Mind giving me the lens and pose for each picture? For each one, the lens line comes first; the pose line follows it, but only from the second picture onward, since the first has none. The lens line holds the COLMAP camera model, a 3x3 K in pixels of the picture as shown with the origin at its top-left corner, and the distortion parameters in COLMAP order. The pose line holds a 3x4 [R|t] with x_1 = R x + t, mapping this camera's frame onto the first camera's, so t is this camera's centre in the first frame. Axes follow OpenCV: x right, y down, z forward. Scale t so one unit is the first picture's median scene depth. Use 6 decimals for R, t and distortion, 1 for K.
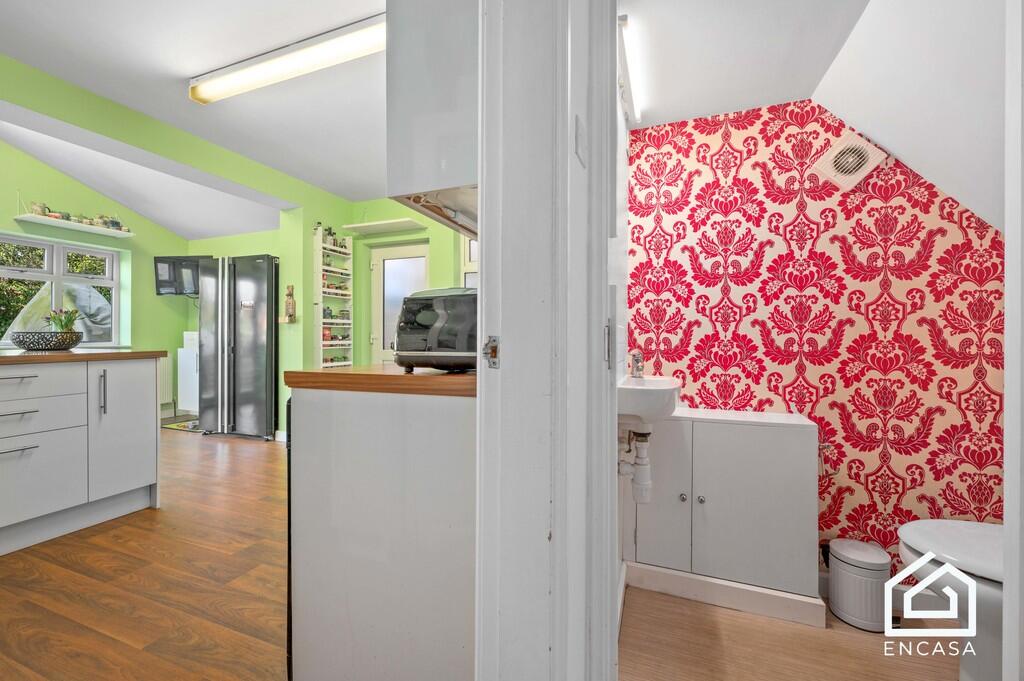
lens RADIAL K [[414.6, 0, 513.6], [0, 414.6, 336.5], [0, 0, 1]] dist [-0.000500, -0.000253]
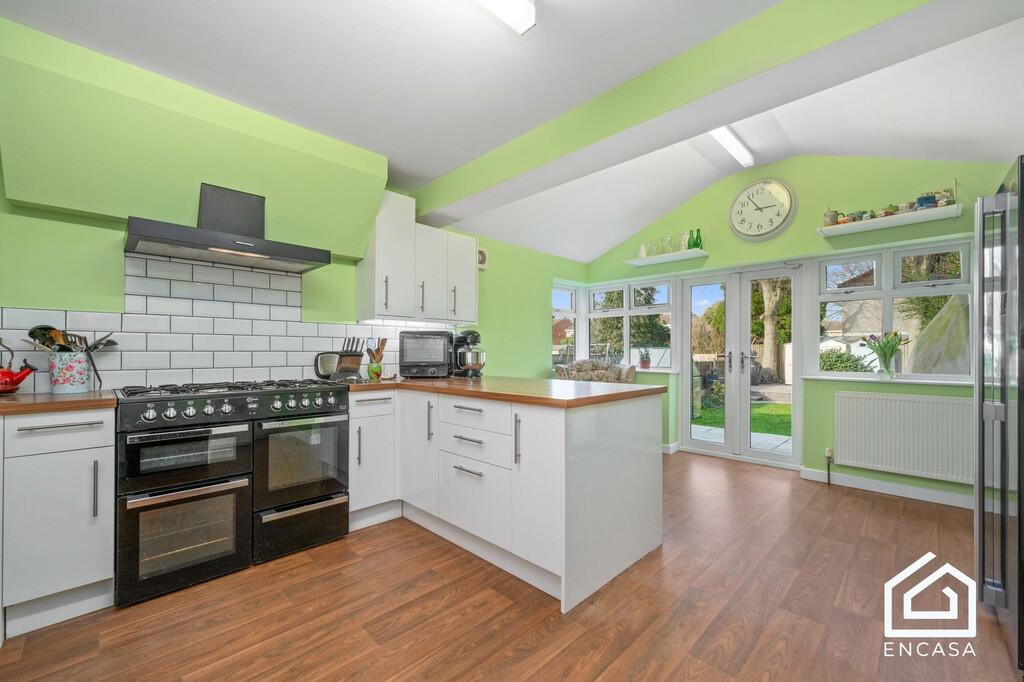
lens RADIAL K [[411.7, 0, 513.1], [0, 411.7, 346.8], [0, 0, 1]] dist [0.000325, 0.000073]
pose [[-0.415701, -0.010334, -0.909442, -0.087638], [-0.002831, 0.999945, -0.010068, -0.028823], [0.909497, -0.001611, -0.415708, 0.698109]]
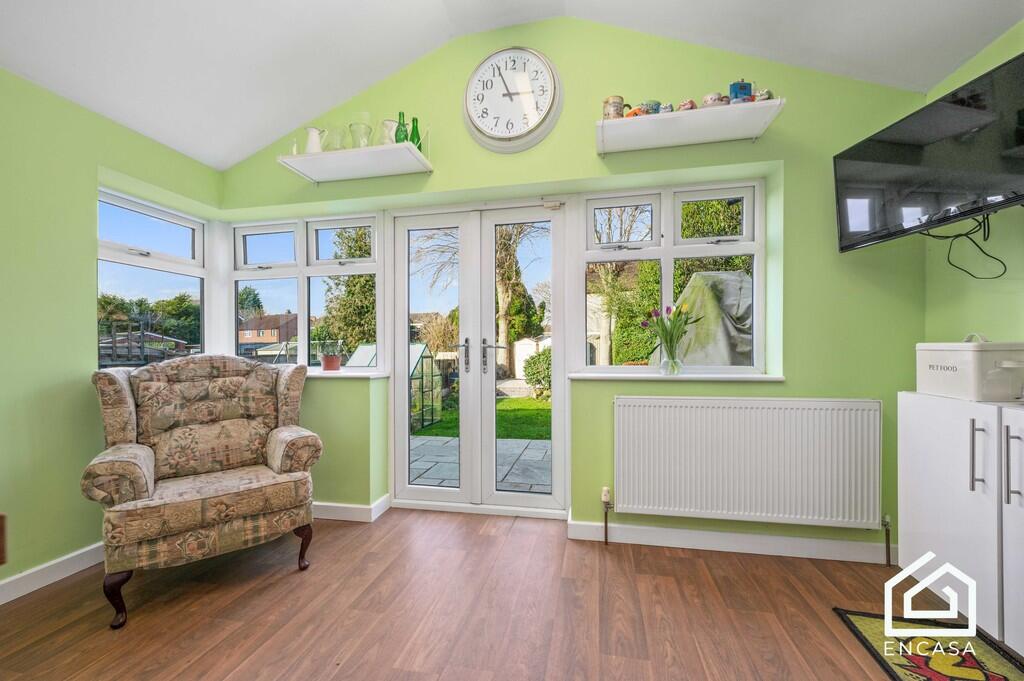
lens RADIAL K [[408.3, 0, 514.0], [0, 408.3, 353.3], [0, 0, 1]] dist [-0.000600, -0.000027]
pose [[0.160742, 0.005617, -0.986980, -0.613614], [0.006336, 0.999957, 0.006722, -0.009564], [0.986976, -0.007334, 0.160700, 0.733705]]
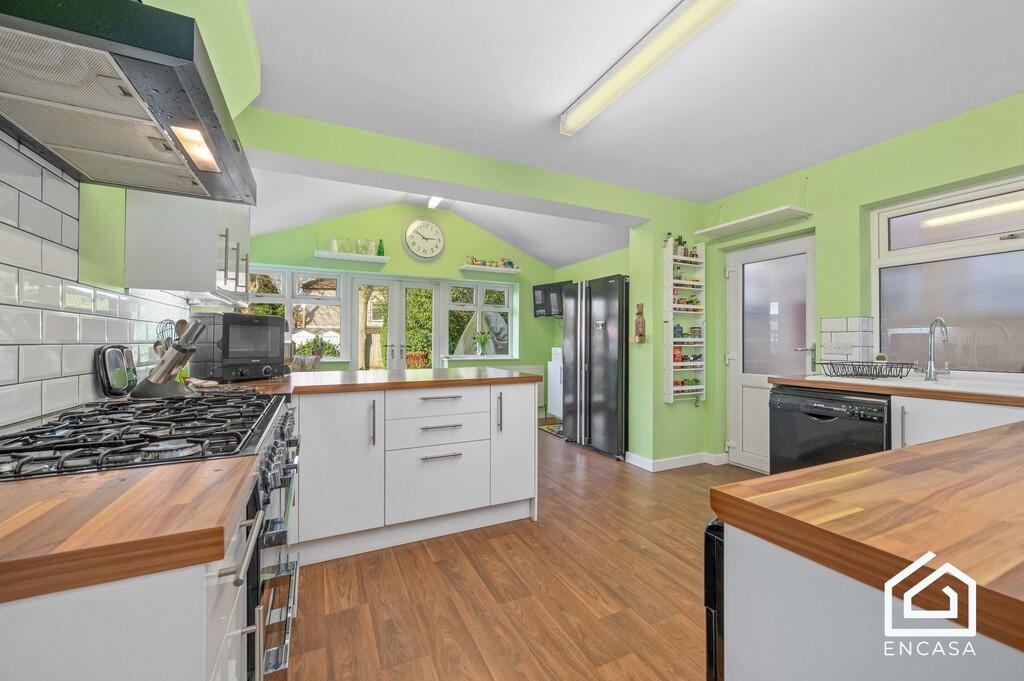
lens RADIAL K [[405.9, 0, 512.0], [0, 405.9, 340.5], [0, 0, 1]] dist [0.000739, 0.000003]
pose [[0.721841, -0.000298, -0.692059, -0.095789], [-0.004122, 0.999980, -0.004731, -0.030176], [0.692046, 0.006268, 0.721826, 0.106930]]
